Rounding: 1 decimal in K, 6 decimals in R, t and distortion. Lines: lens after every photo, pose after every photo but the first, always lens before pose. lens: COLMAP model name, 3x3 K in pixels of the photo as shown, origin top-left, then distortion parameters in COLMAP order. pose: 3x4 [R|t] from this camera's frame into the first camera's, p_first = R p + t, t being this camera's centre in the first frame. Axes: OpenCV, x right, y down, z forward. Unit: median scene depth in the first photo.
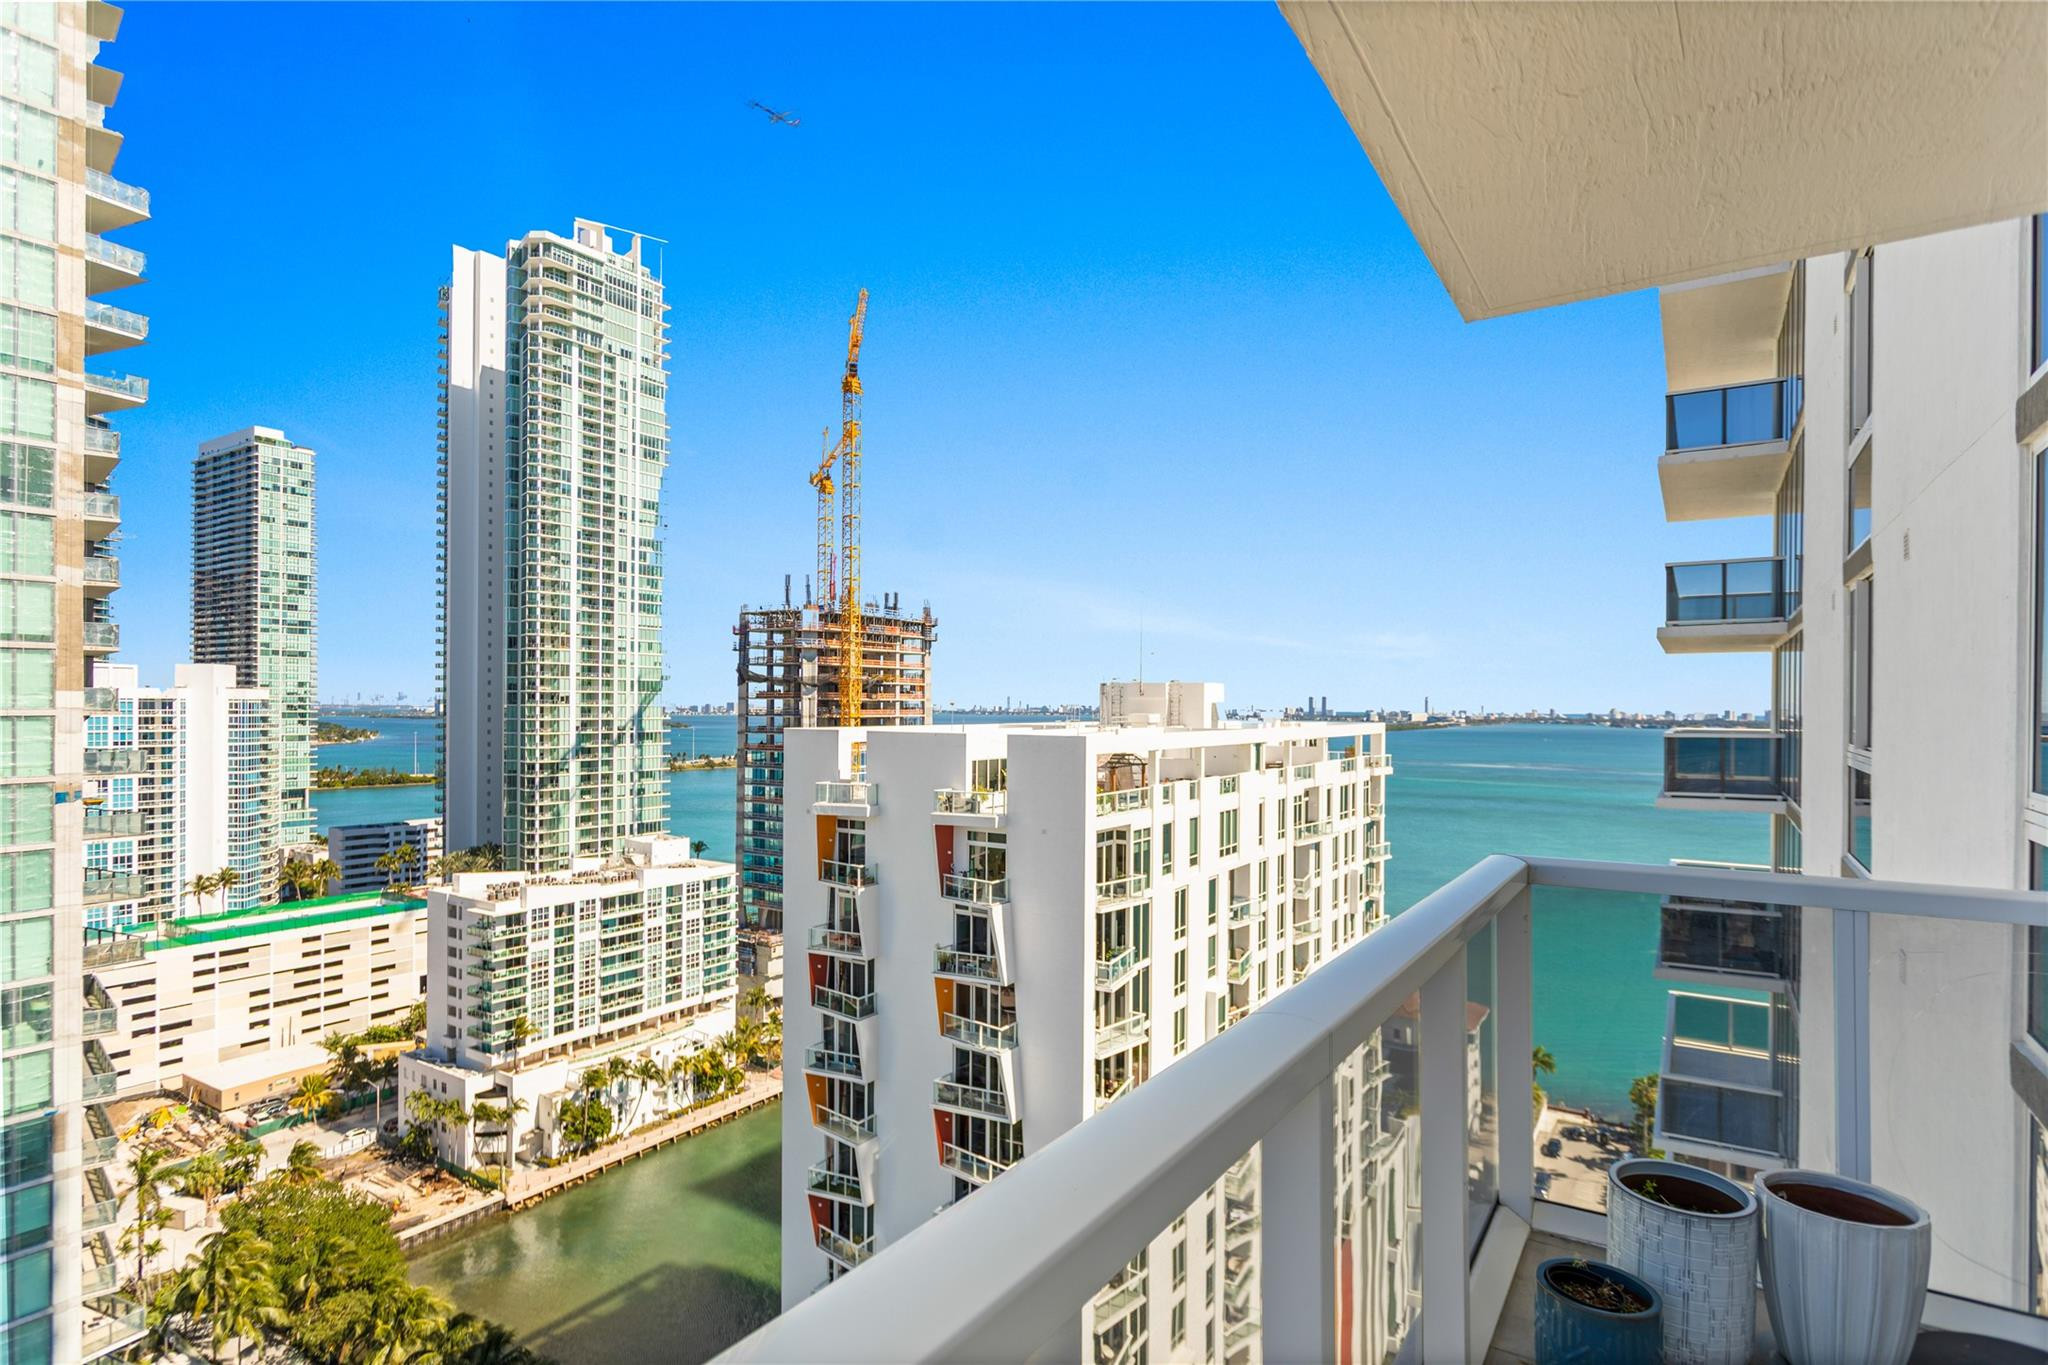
lens RADIAL K [[1051.3, 0, 1023.0], [0, 1051.3, 689.8], [0, 0, 1]] dist [0.000427, -0.000077]
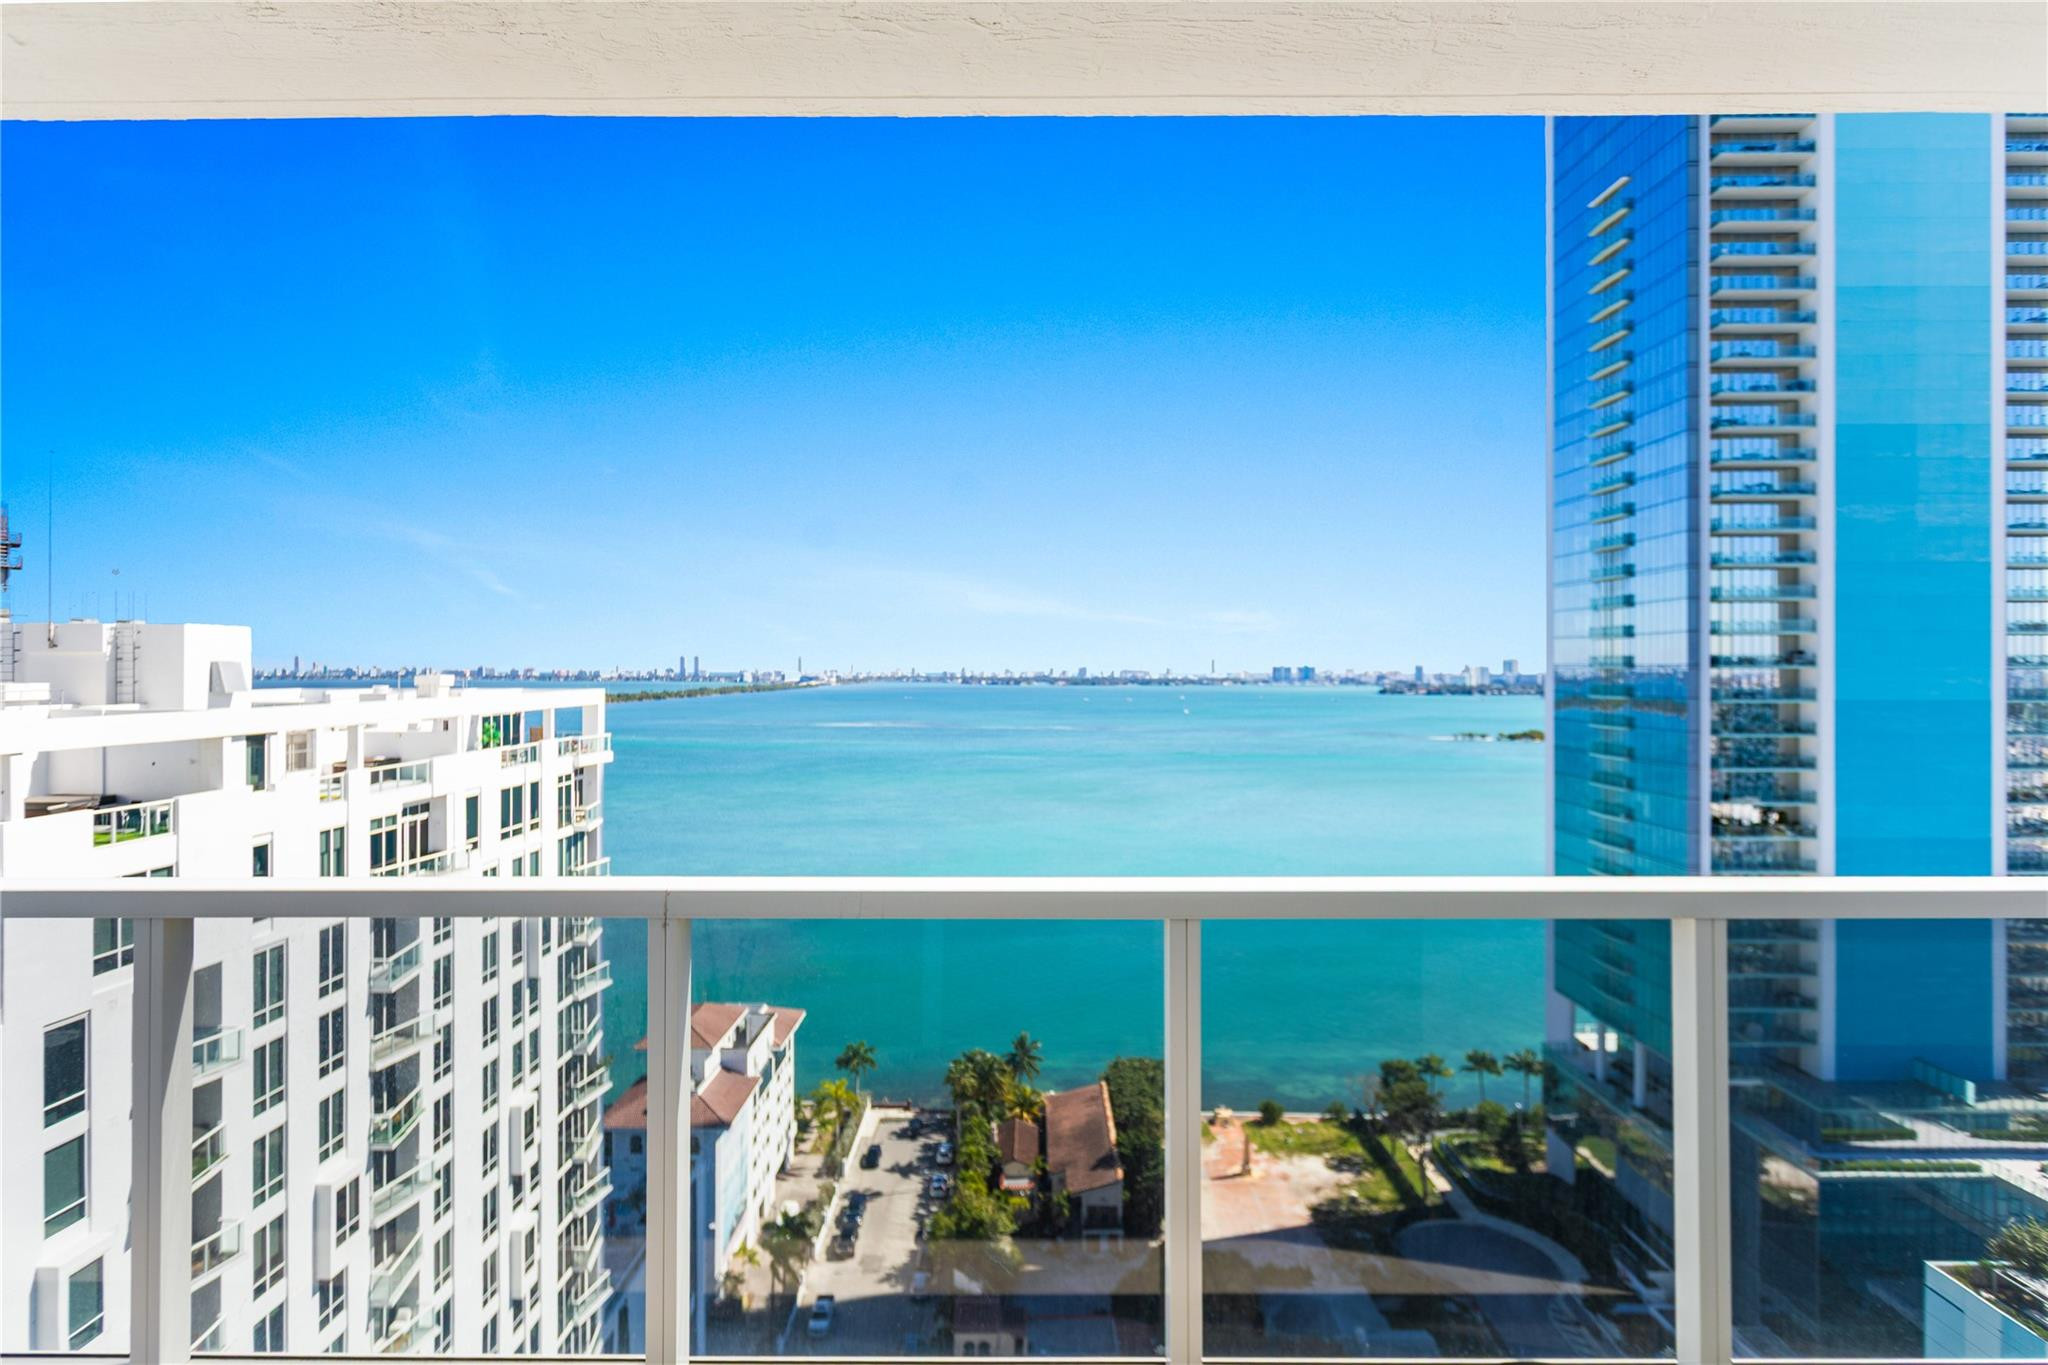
lens RADIAL K [[1145.1, 0, 1021.1], [0, 1145.1, 684.9], [0, 0, 1]] dist [0.002882, 0.001770]
pose [[0.846669, -0.015008, 0.531908, 0.185349], [-0.001958, 0.999508, 0.031318, 0.004836], [-0.532116, -0.027557, 0.846223, 0.220648]]
